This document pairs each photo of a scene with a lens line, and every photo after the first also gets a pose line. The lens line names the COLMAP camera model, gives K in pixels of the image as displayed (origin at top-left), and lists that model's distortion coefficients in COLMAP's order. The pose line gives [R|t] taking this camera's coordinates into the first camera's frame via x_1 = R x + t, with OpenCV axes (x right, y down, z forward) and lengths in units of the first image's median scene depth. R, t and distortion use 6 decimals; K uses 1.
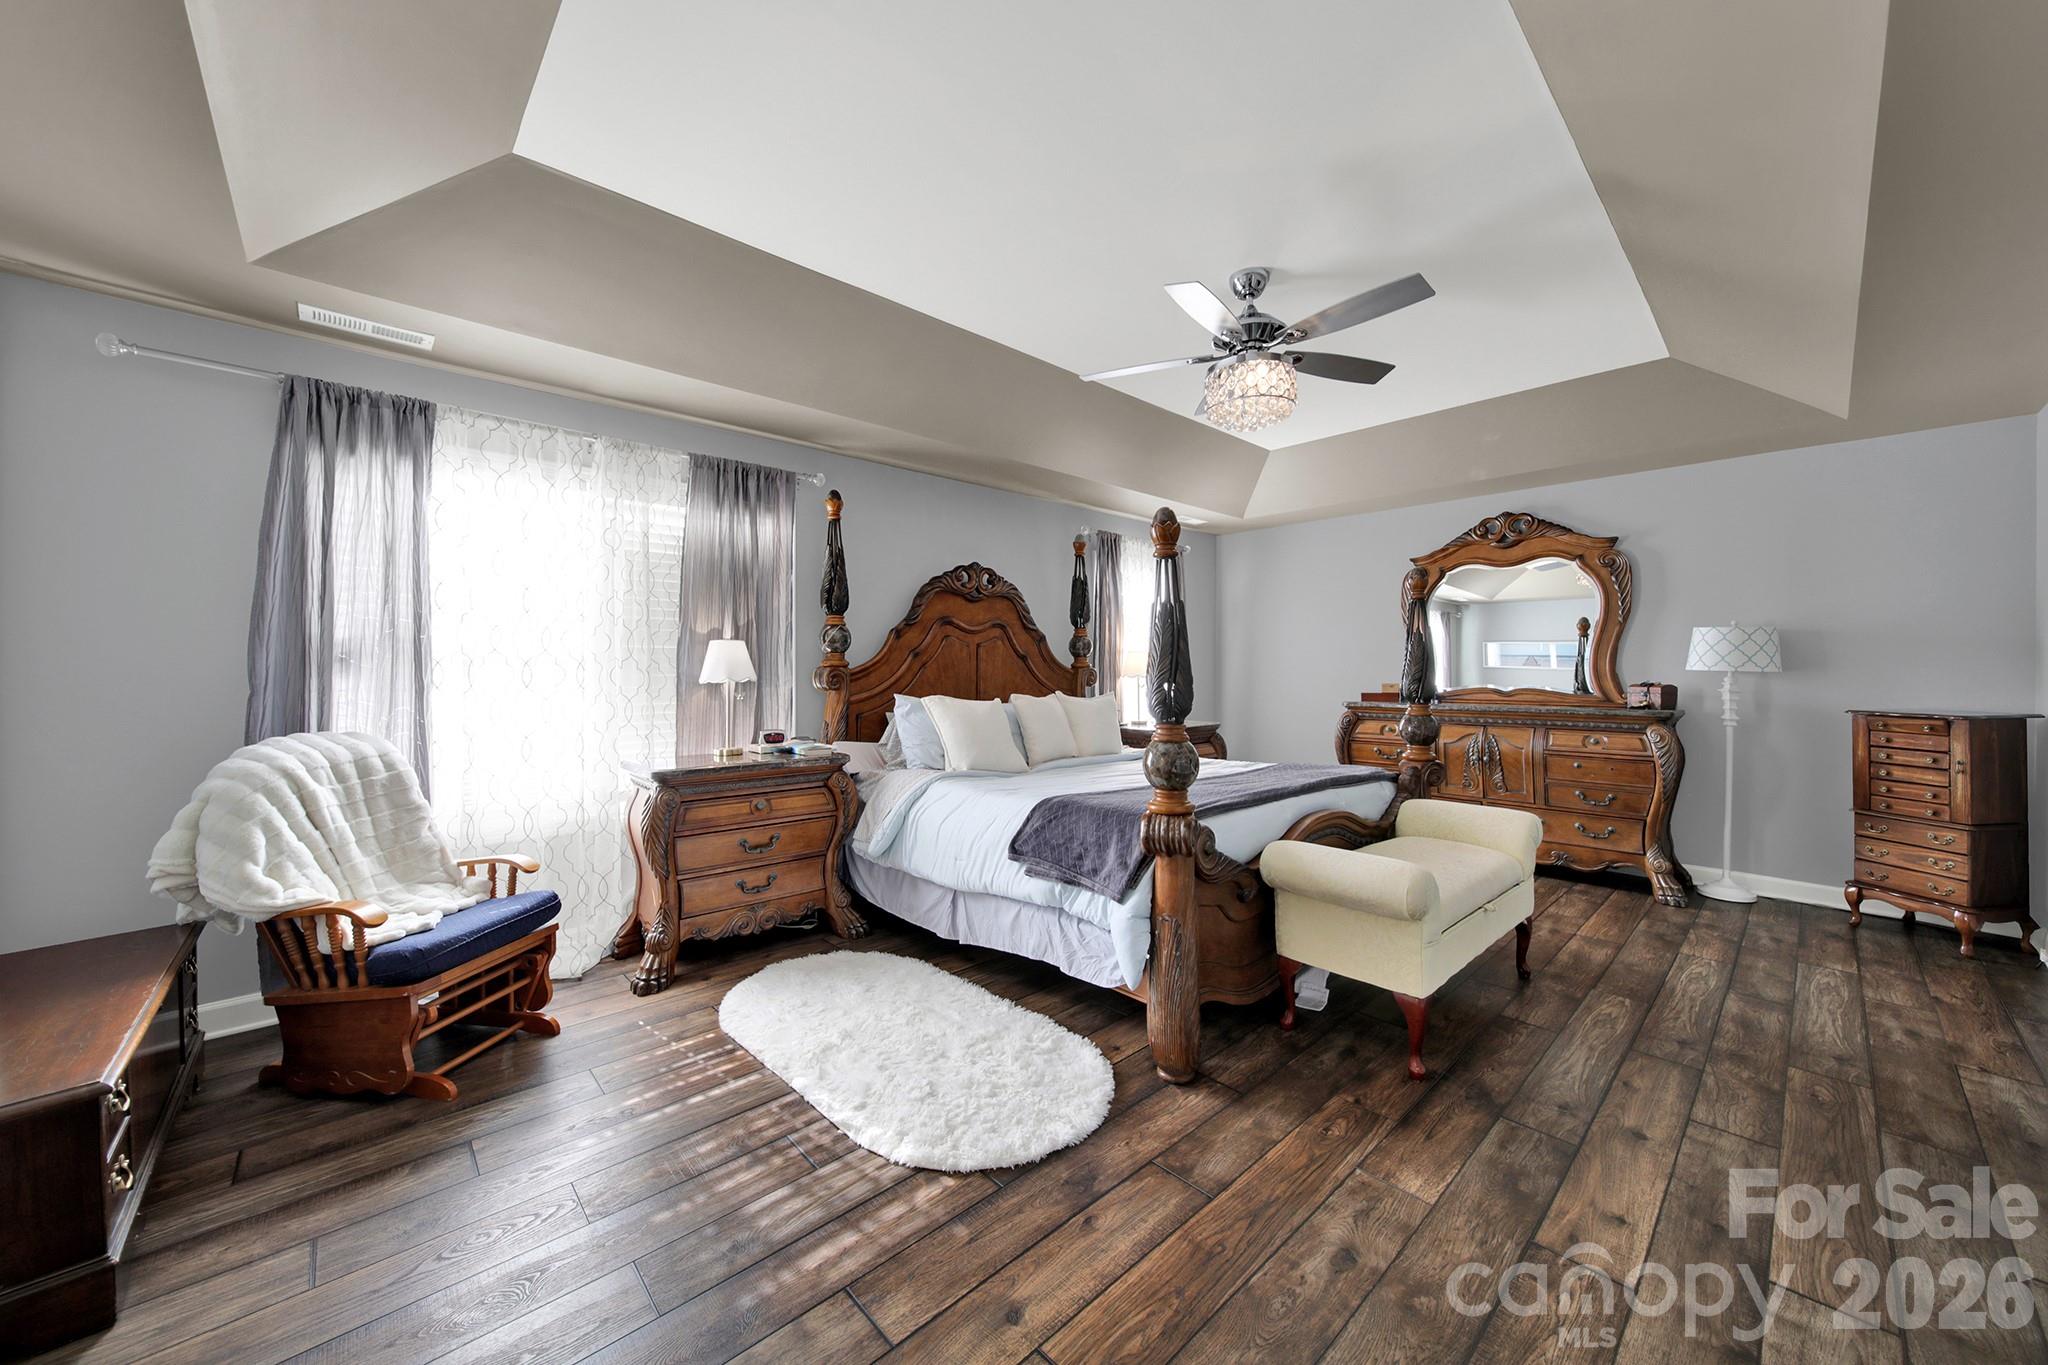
lens RADIAL K [[728.3, 0, 1022.0], [0, 728.3, 676.5], [0, 0, 1]] dist [-0.014593, -0.000209]
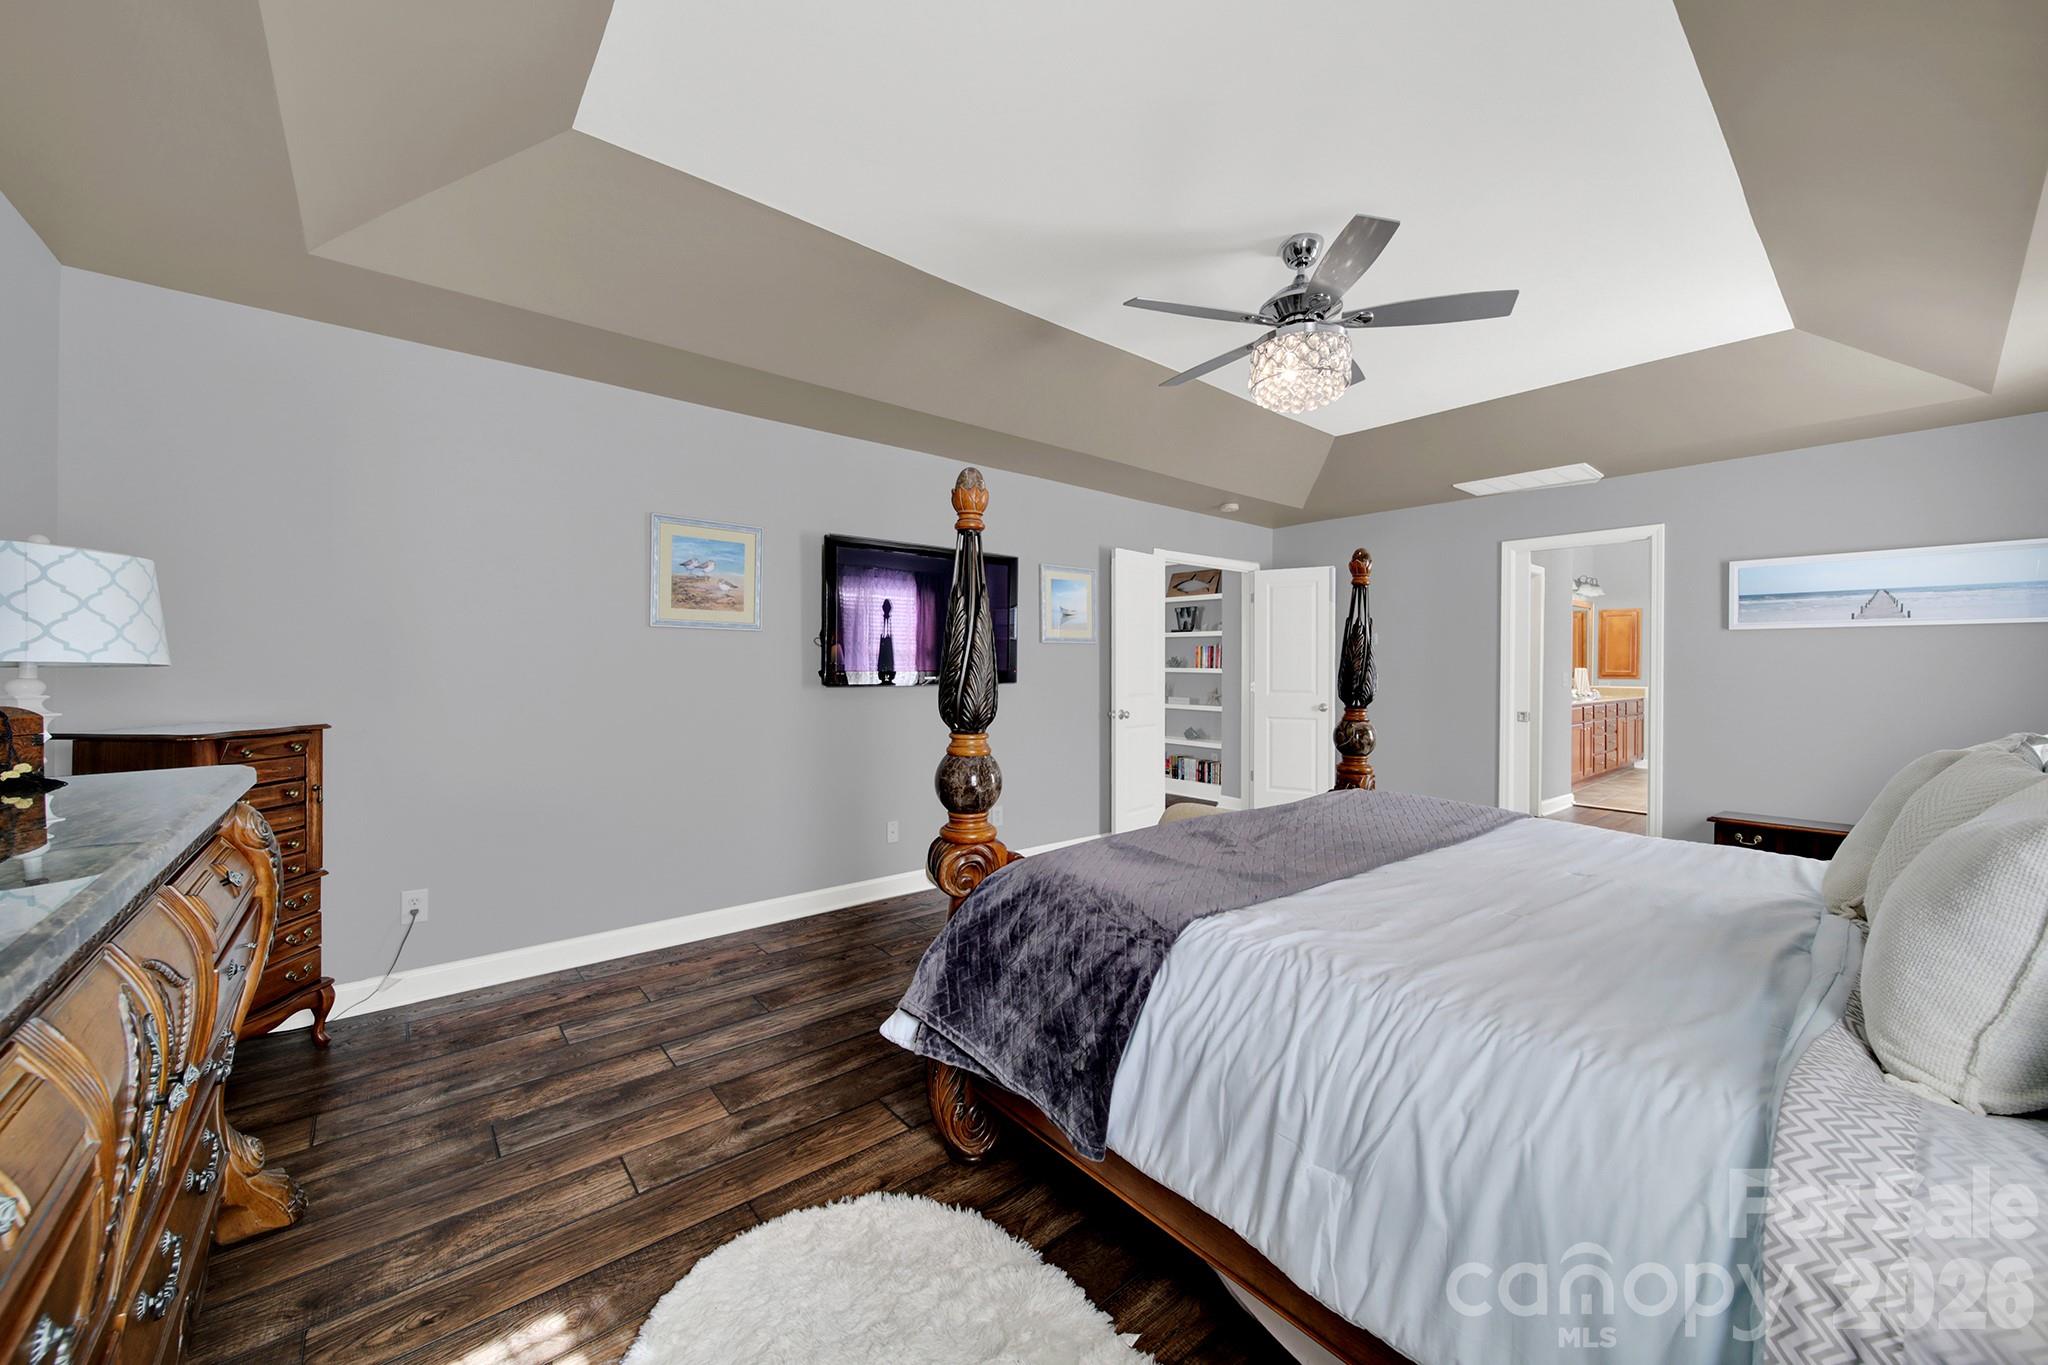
lens RADIAL K [[749.7, 0, 1024.9], [0, 749.7, 674.2], [0, 0, 1]] dist [0.000677, -0.002750]
pose [[-0.999322, -0.009344, 0.035624, 0.554079], [-0.008738, 0.999815, 0.017126, -0.018553], [-0.035778, 0.016803, -0.999218, 1.743961]]
